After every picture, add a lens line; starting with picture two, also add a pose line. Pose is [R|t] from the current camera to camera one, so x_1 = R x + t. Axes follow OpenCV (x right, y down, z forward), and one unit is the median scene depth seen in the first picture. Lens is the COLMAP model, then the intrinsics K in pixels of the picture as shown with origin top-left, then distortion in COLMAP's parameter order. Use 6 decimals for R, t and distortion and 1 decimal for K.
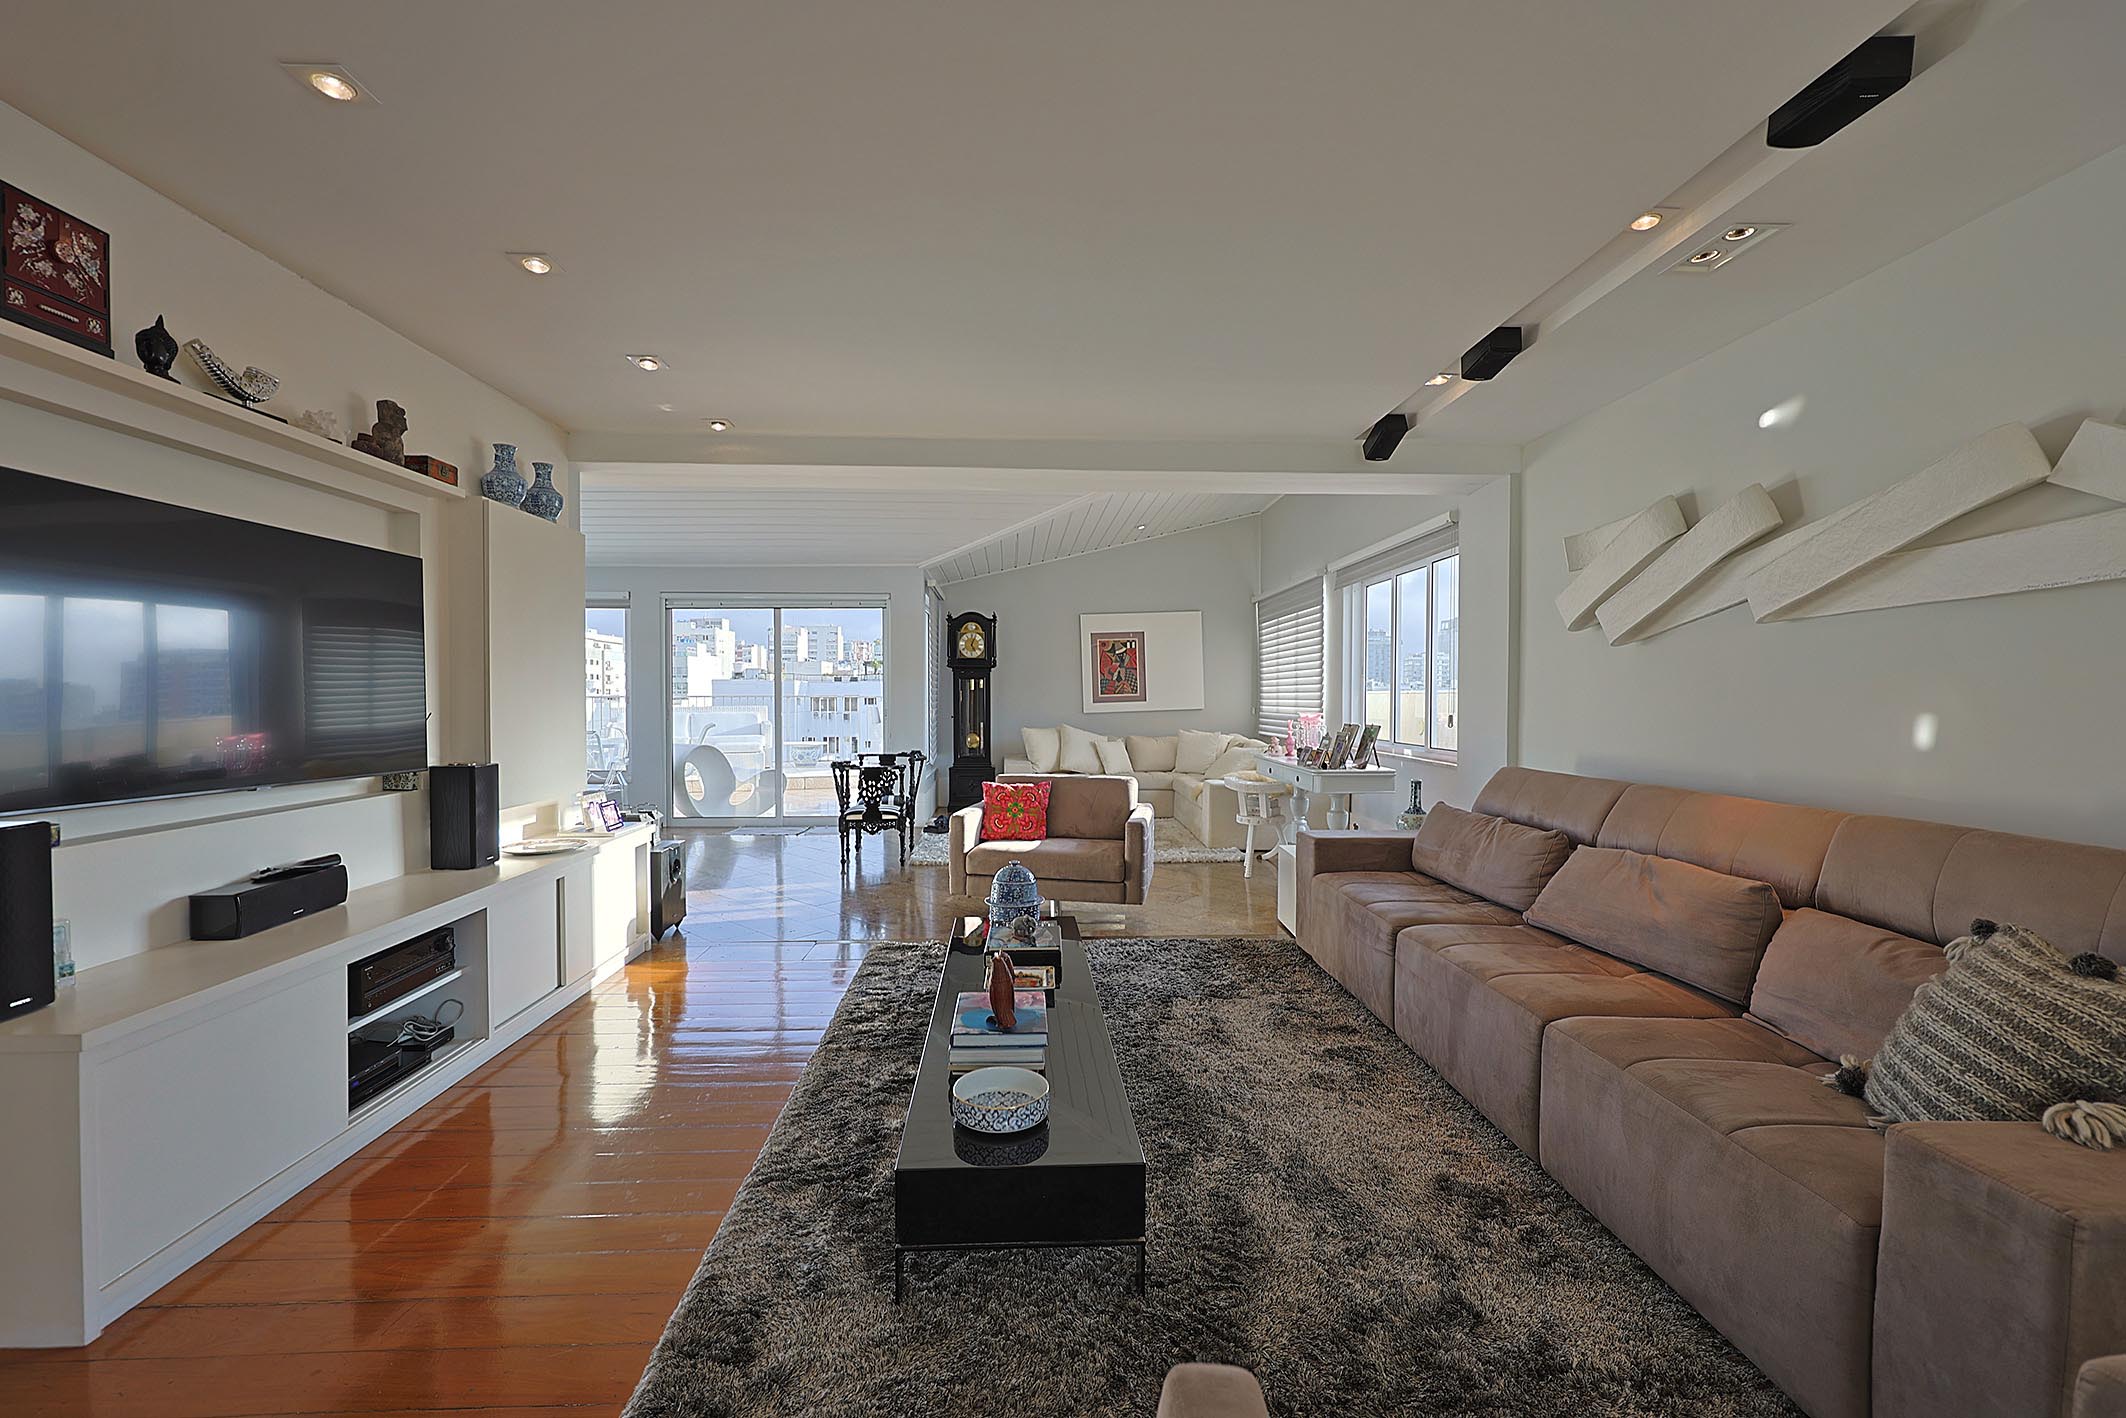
lens RADIAL K [[897.7, 0, 1061.4], [0, 897.7, 711.3], [0, 0, 1]] dist [0.002944, 0.000656]
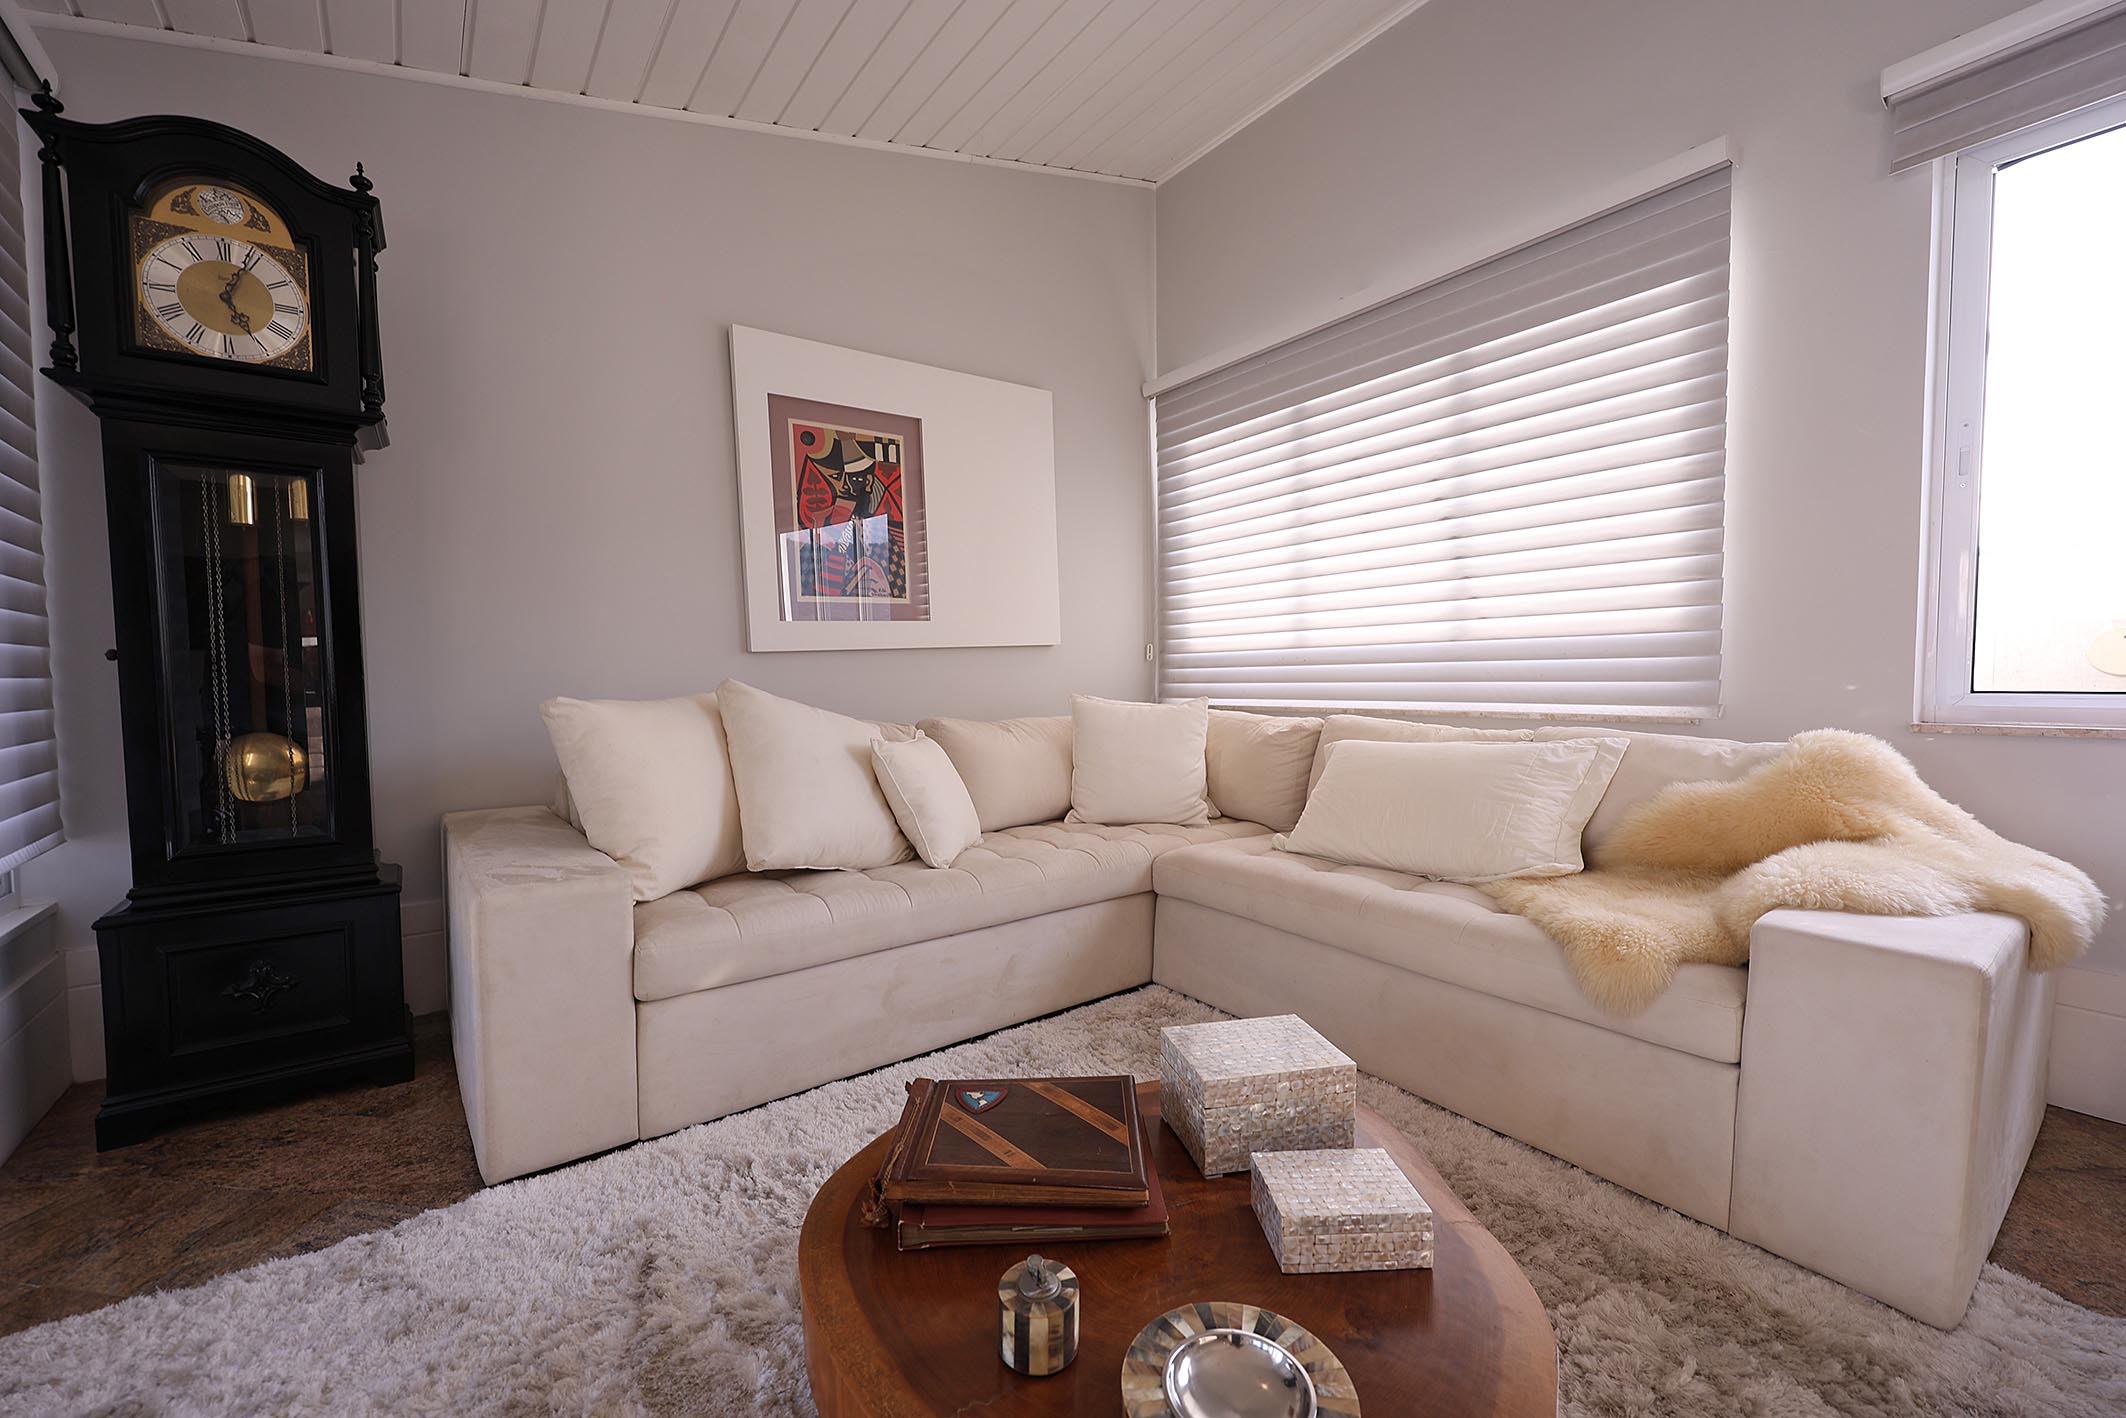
lens RADIAL K [[843.8, 0, 1054.8], [0, 843.8, 707.8], [0, 0, 1]] dist [0.001104, 0.000181]
pose [[0.830347, -0.031683, 0.556345, -0.053609], [0.019224, 0.999417, 0.028223, 0.016189], [-0.556915, -0.012740, 0.830472, 0.733997]]
